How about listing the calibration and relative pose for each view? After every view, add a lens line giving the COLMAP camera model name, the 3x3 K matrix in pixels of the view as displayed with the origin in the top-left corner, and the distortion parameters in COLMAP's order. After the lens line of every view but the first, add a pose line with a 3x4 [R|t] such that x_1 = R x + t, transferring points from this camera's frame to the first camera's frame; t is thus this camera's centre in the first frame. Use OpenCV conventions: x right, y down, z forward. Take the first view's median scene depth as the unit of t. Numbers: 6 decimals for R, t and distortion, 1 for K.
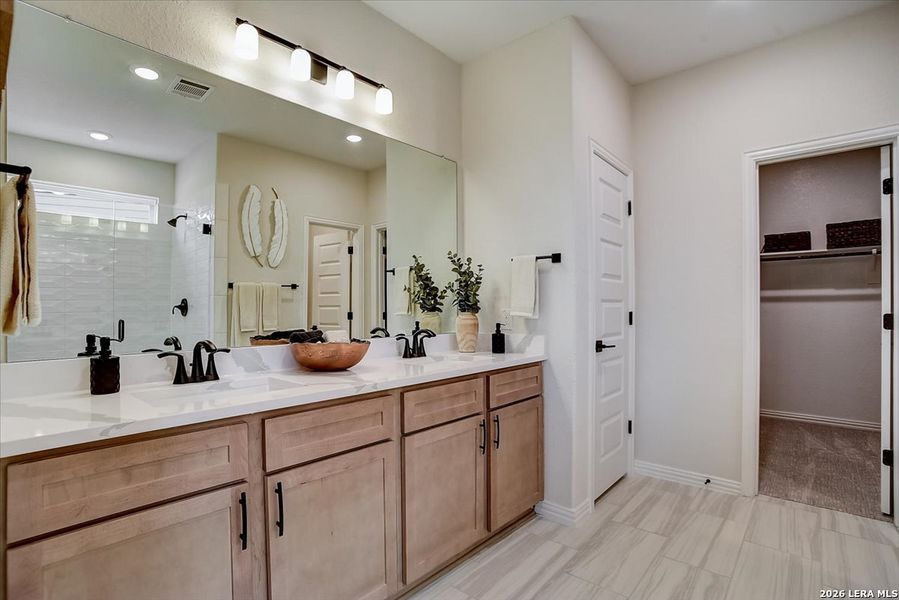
lens RADIAL K [[438.8, 0, 446.1], [0, 438.8, 308.1], [0, 0, 1]] dist [-0.086301, 0.035958]
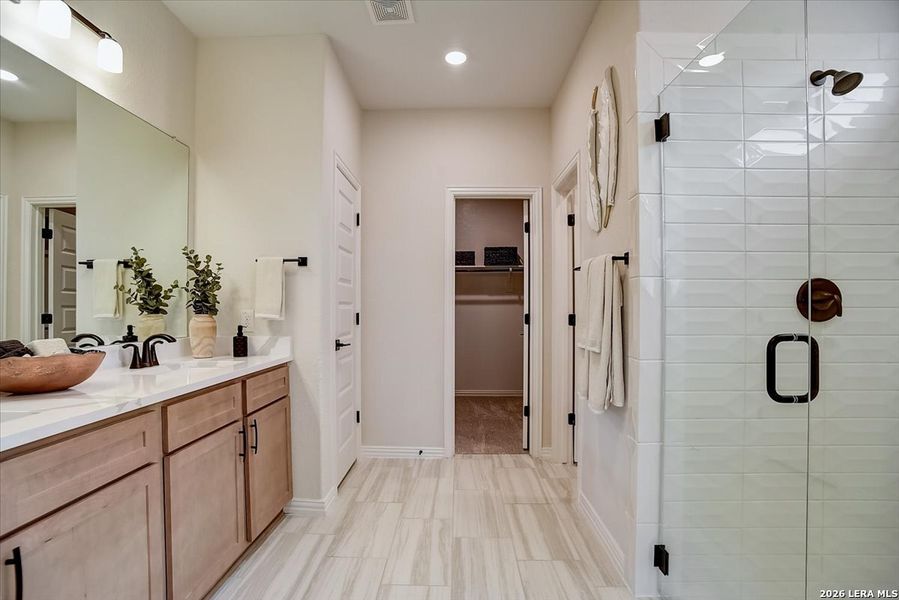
lens RADIAL K [[438.8, 0, 446.1], [0, 438.8, 308.1], [0, 0, 1]] dist [-0.086301, 0.035958]
pose [[0.770920, 0.002147, 0.636928, -0.141635], [-0.001449, 0.999998, -0.001617, -0.002862], [-0.636930, 0.000324, 0.770922, -0.012187]]
